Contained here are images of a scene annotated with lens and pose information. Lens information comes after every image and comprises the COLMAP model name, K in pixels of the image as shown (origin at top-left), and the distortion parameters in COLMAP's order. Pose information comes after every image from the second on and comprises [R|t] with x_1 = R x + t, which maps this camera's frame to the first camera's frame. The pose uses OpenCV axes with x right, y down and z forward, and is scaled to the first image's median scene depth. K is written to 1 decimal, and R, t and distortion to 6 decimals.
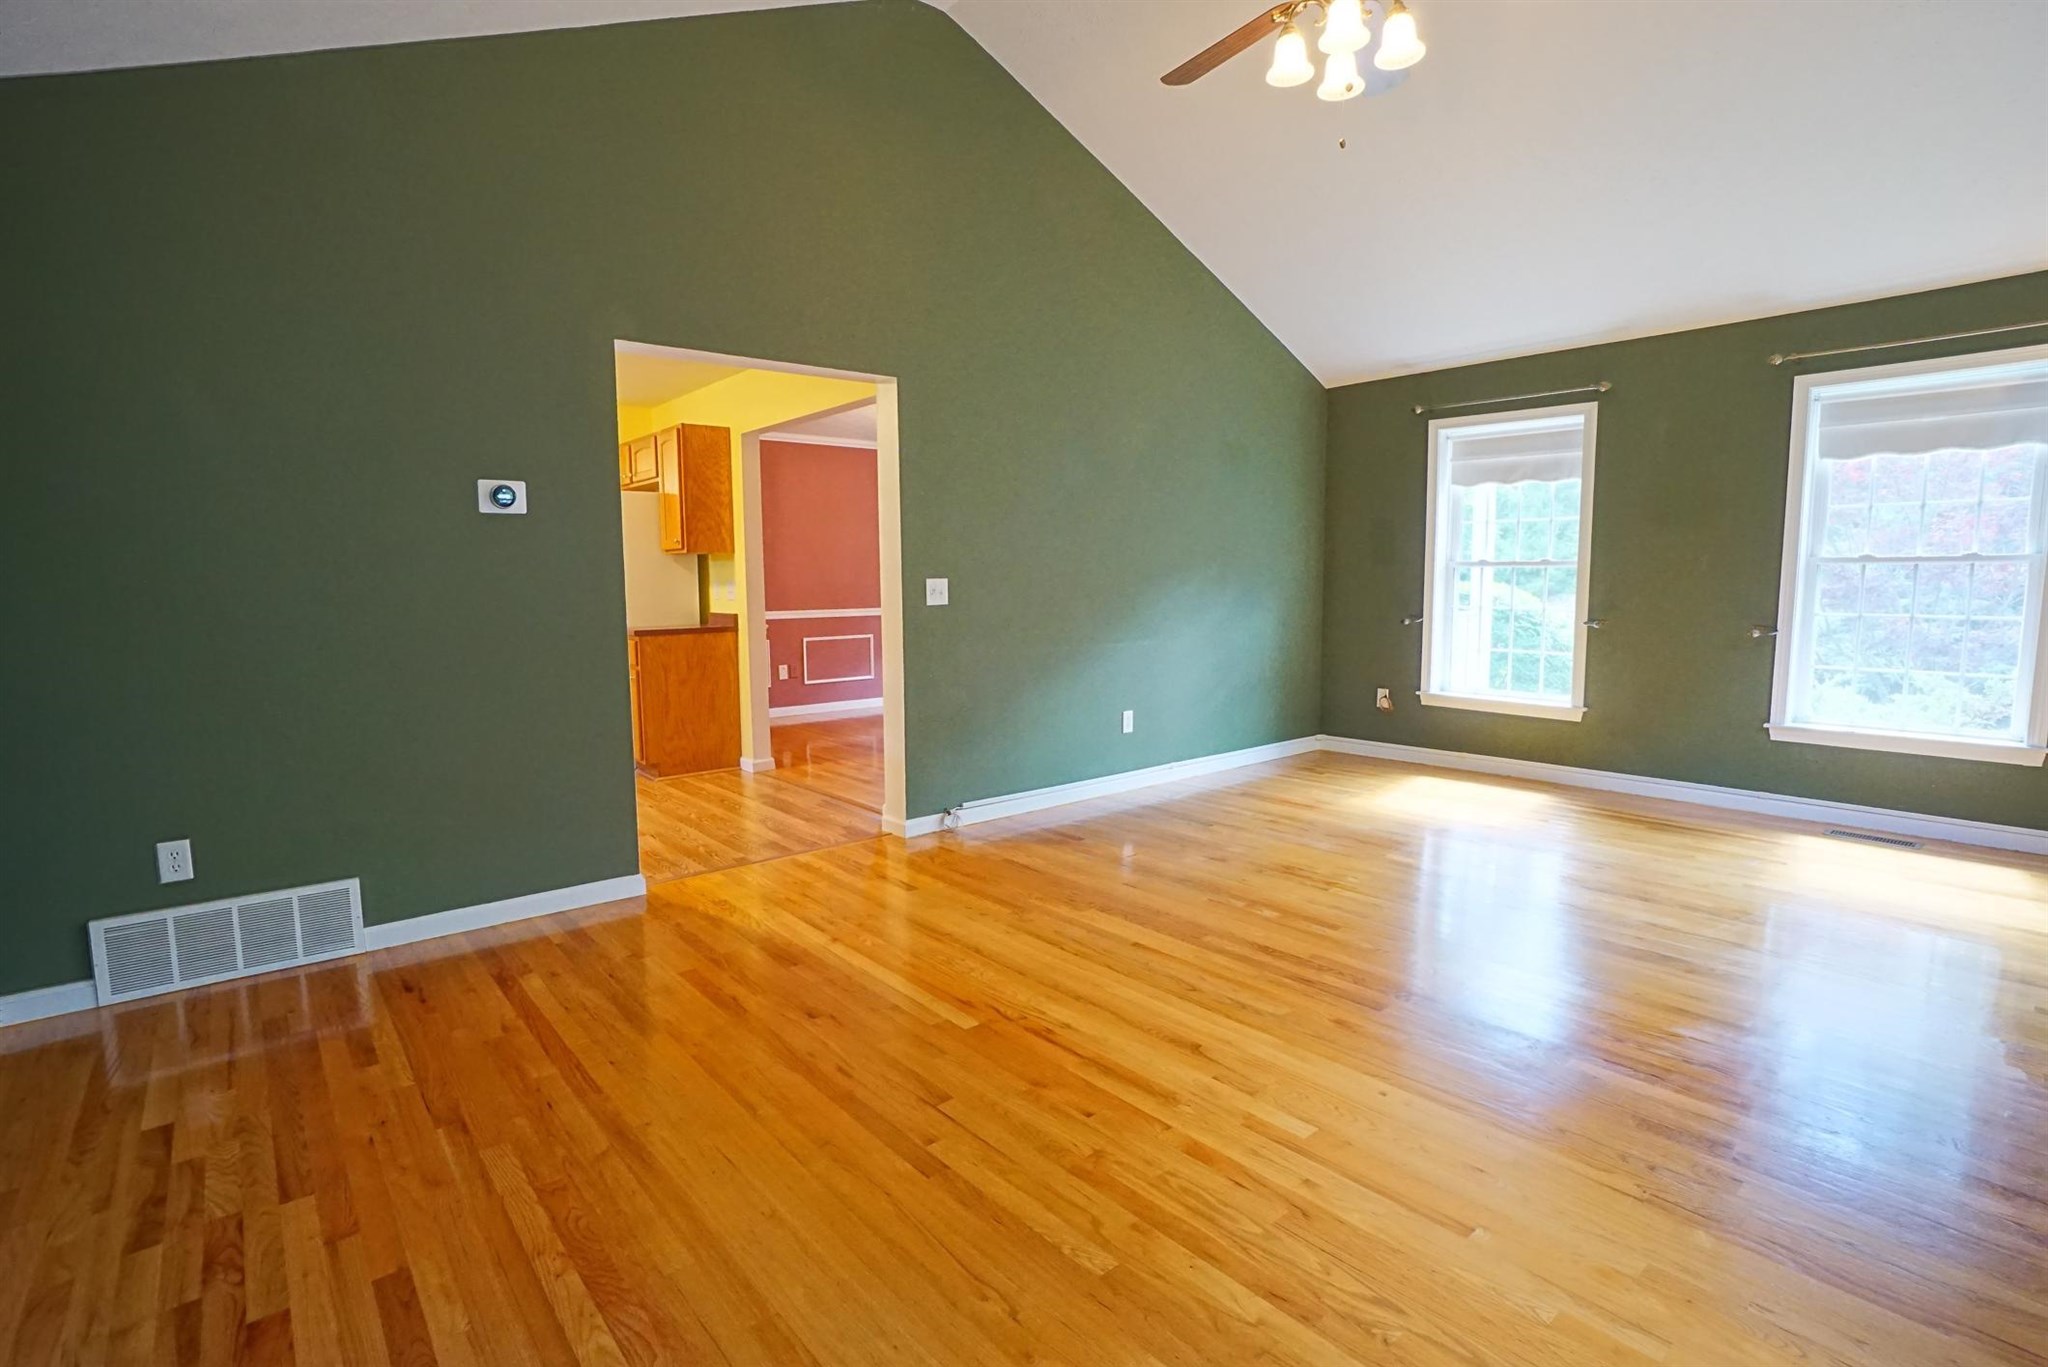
lens RADIAL K [[962.0, 0, 1024.0], [0, 962.0, 683.5], [0, 0, 1]] dist [-0.062617, 0.023906]
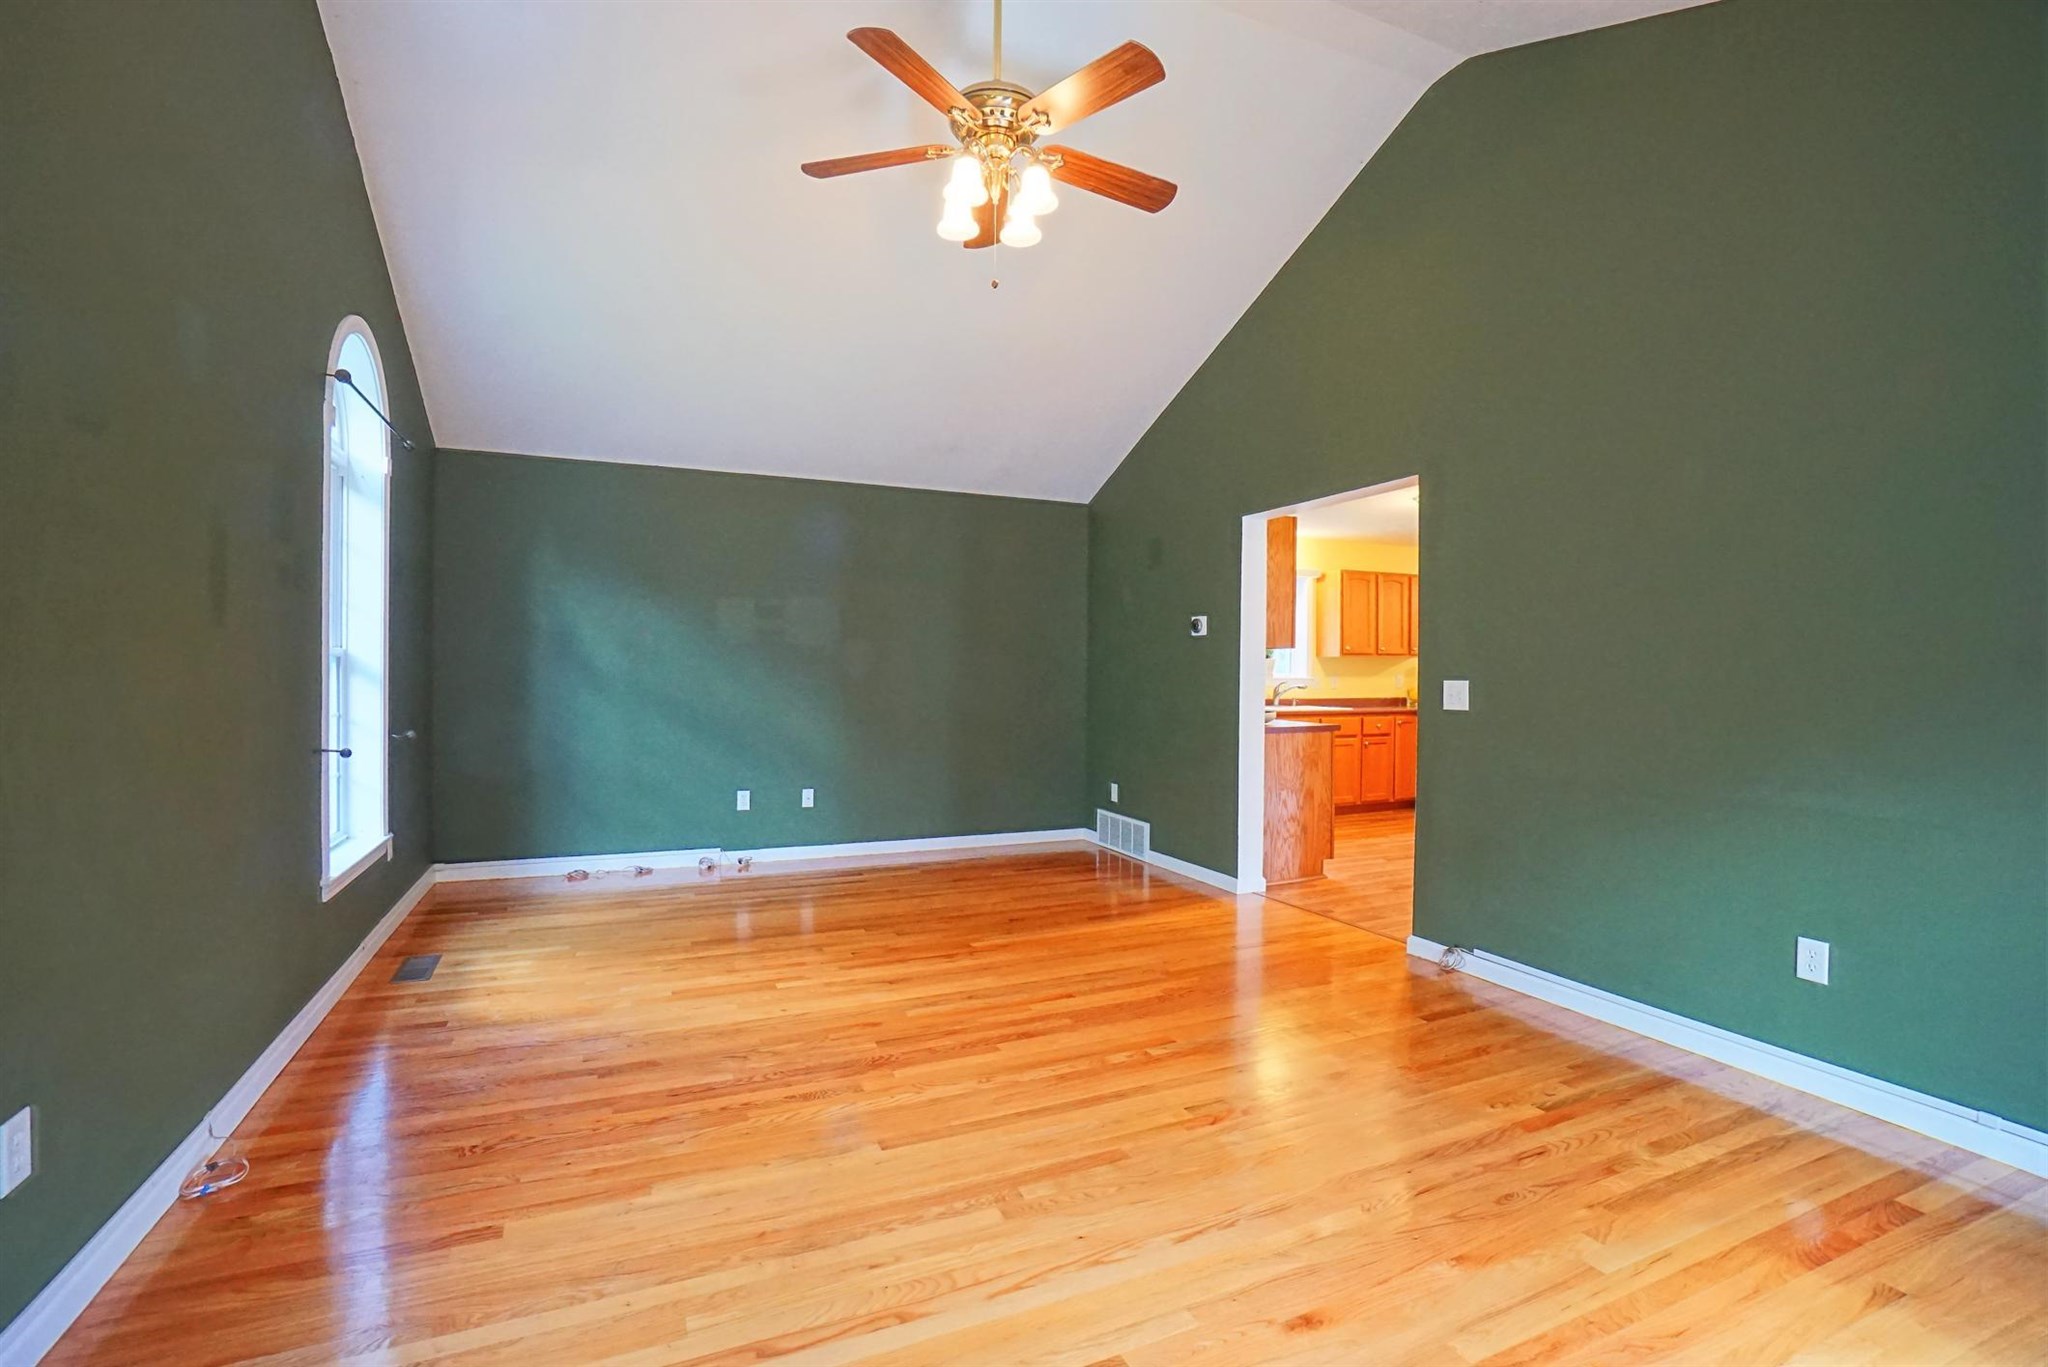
lens RADIAL K [[926.7, 0, 1014.6], [0, 926.7, 681.1], [0, 0, 1]] dist [-0.056189, 0.021335]
pose [[-0.286171, 0.014916, -0.958062, 1.227081], [-0.110862, 0.992648, 0.048569, -0.152658], [0.951743, 0.120112, -0.282414, 1.242085]]
